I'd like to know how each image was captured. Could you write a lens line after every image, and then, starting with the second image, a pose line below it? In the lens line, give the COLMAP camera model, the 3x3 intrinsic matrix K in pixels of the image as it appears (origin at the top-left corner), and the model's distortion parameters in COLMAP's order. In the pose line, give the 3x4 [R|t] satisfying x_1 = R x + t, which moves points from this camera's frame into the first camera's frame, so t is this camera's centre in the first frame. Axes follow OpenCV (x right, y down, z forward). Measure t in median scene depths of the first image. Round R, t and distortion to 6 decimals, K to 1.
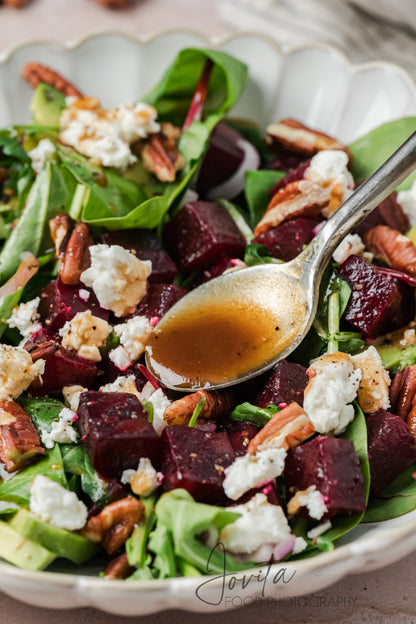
lens RADIAL K [[2575.7, 0, 208.5], [0, 2575.7, 311.5], [0, 0, 1]] dist [0.058600, -0.645949]
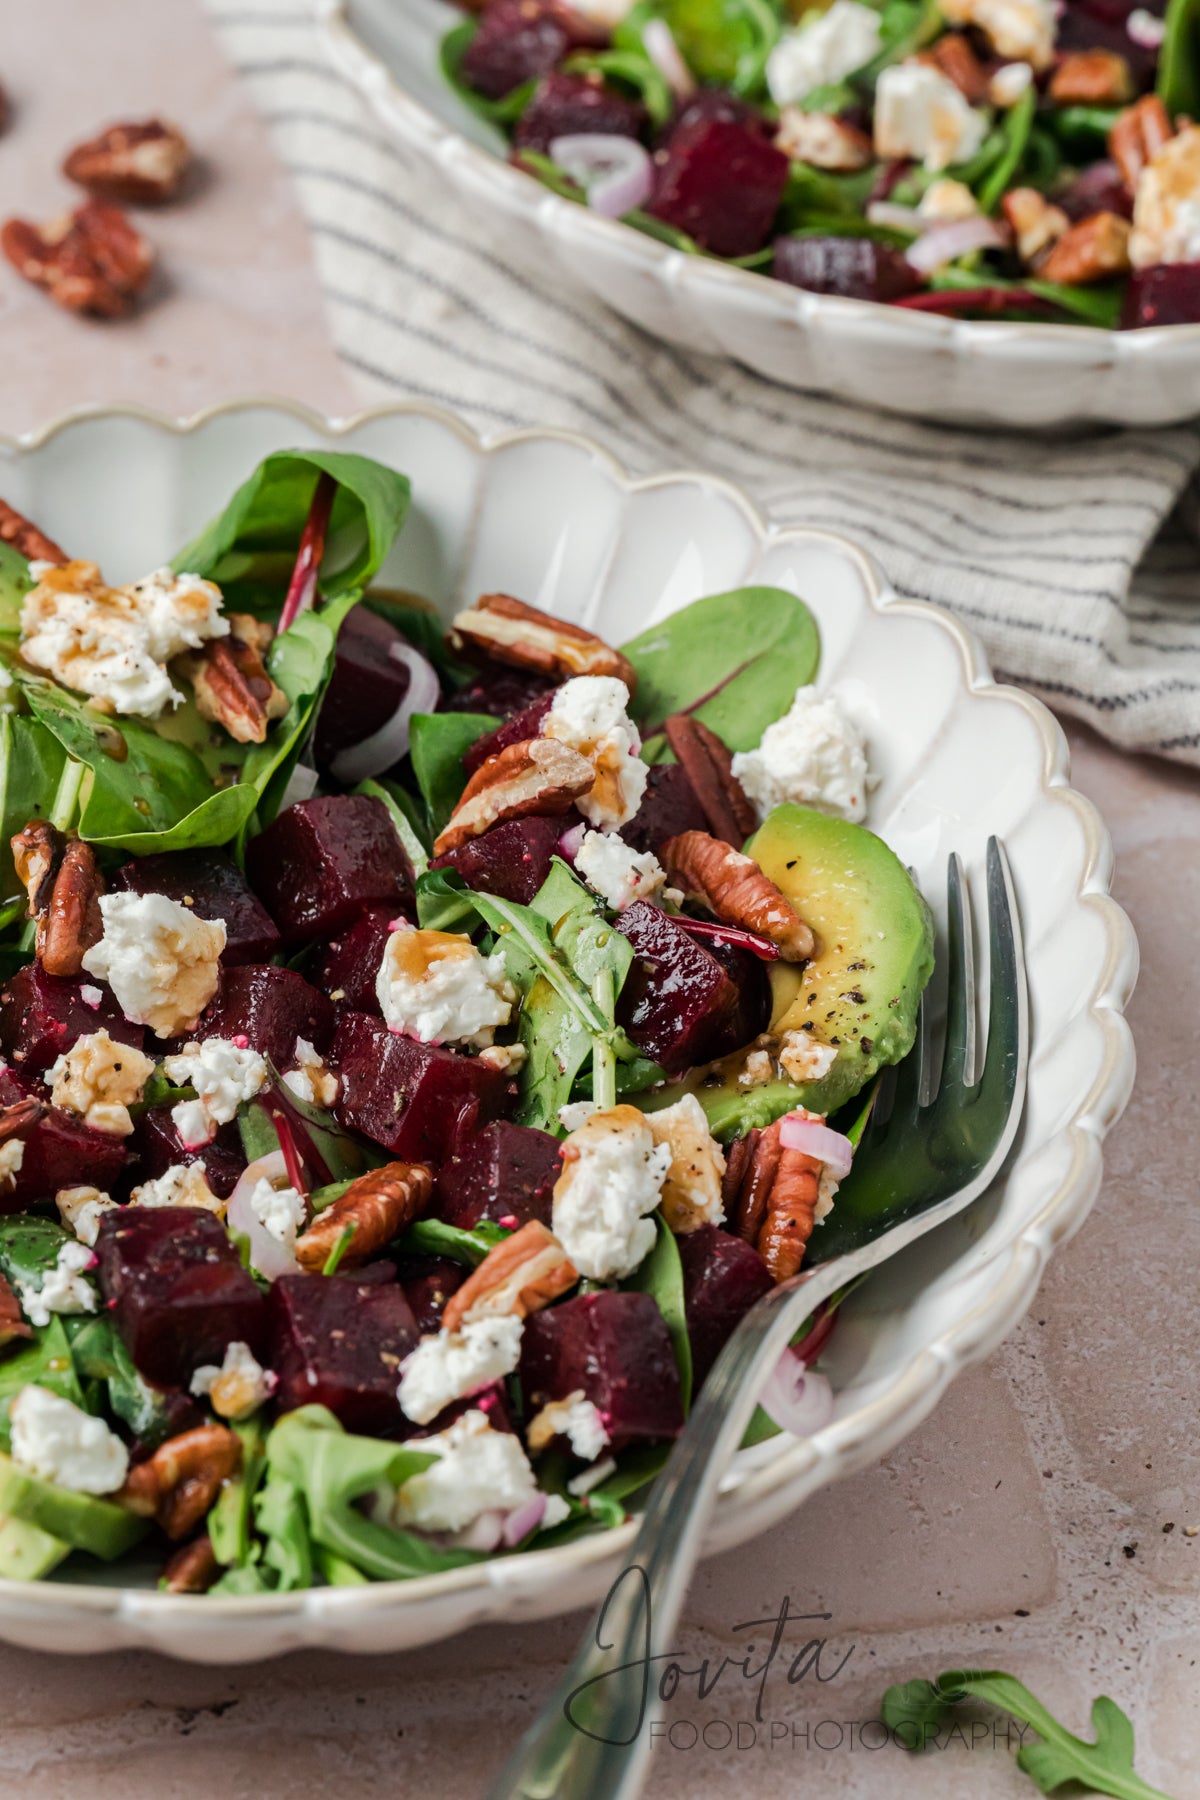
lens RADIAL K [[7429.8, 0, 601.5], [0, 7429.8, 898.5], [0, 0, 1]] dist [0.058600, -0.645949]
pose [[0.997938, -0.023353, 0.059782, -0.037537], [0.021309, 0.999174, 0.034612, -0.074777], [-0.060540, -0.033267, 0.997611, -0.418576]]
